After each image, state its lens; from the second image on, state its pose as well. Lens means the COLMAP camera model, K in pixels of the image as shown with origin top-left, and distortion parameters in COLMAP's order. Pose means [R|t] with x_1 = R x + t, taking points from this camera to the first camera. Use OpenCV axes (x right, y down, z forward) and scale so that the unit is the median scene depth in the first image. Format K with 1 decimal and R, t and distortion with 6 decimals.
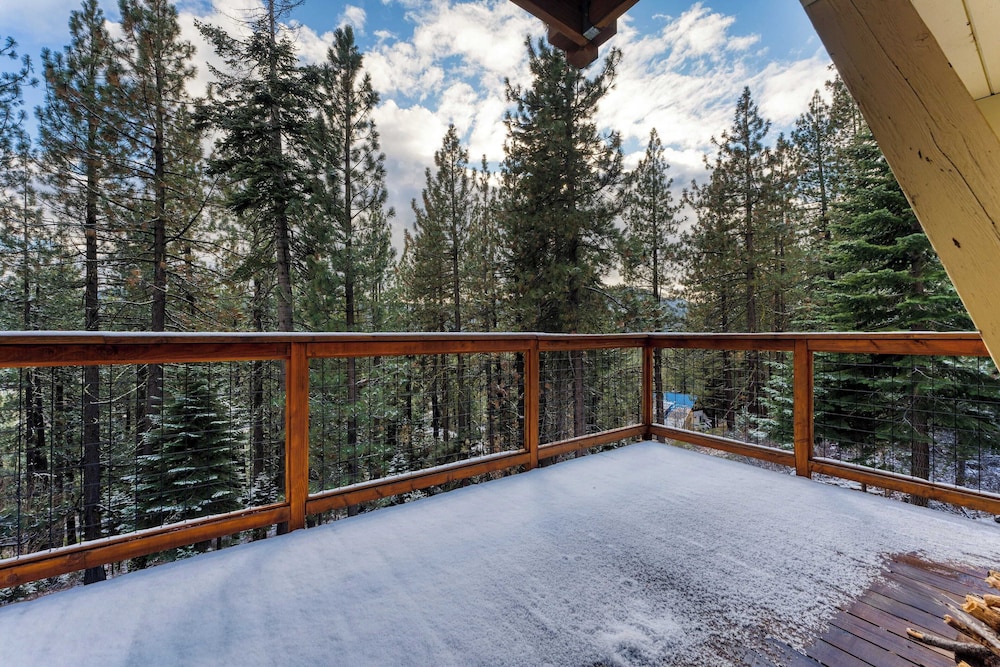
lens RADIAL K [[393.2, 0, 499.7], [0, 393.2, 332.9], [0, 0, 1]] dist [-0.005628, 0.001127]
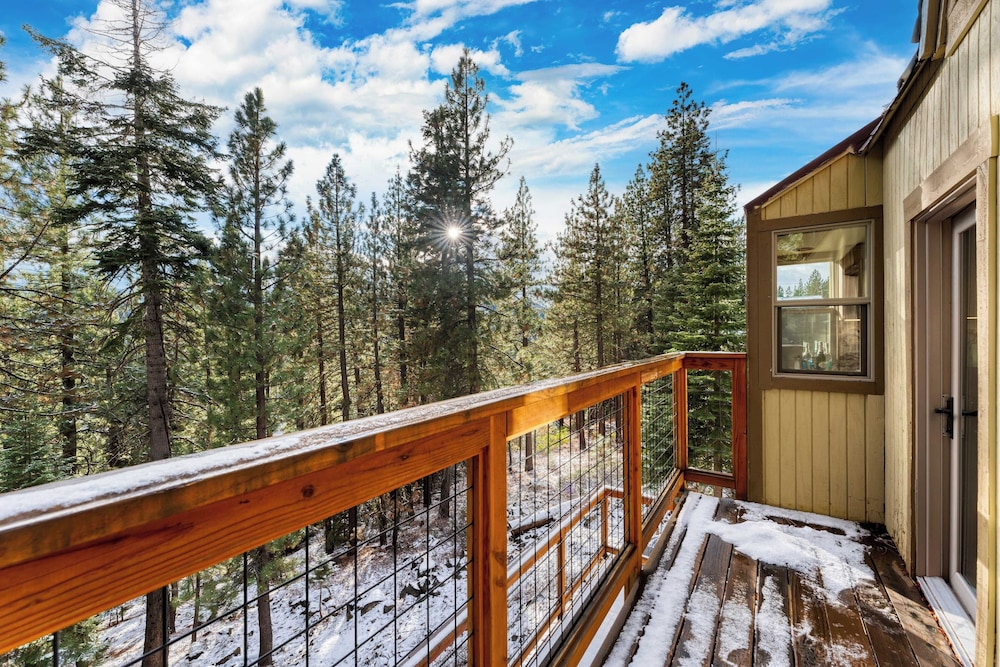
lens RADIAL K [[393.2, 0, 497.6], [0, 393.2, 329.1], [0, 0, 1]] dist [-0.005628, 0.001127]
pose [[0.937204, -0.001489, 0.348777, -0.091539], [0.002158, 0.999997, -0.001529, -0.102107], [-0.348774, 0.002185, 0.937204, -0.047414]]
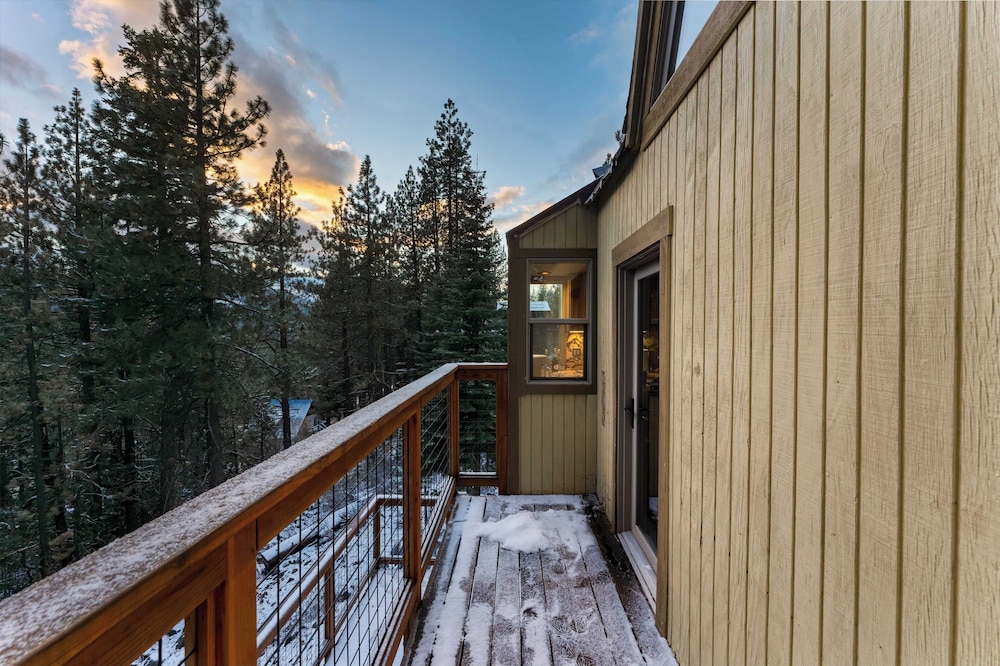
lens RADIAL K [[393.2, 0, 501.0], [0, 393.2, 330.9], [0, 0, 1]] dist [-0.005628, 0.001127]
pose [[0.595750, -0.006961, 0.803140, -0.089367], [-0.003813, 0.999927, 0.011495, -0.106204], [-0.803161, -0.009911, 0.595680, -0.042438]]
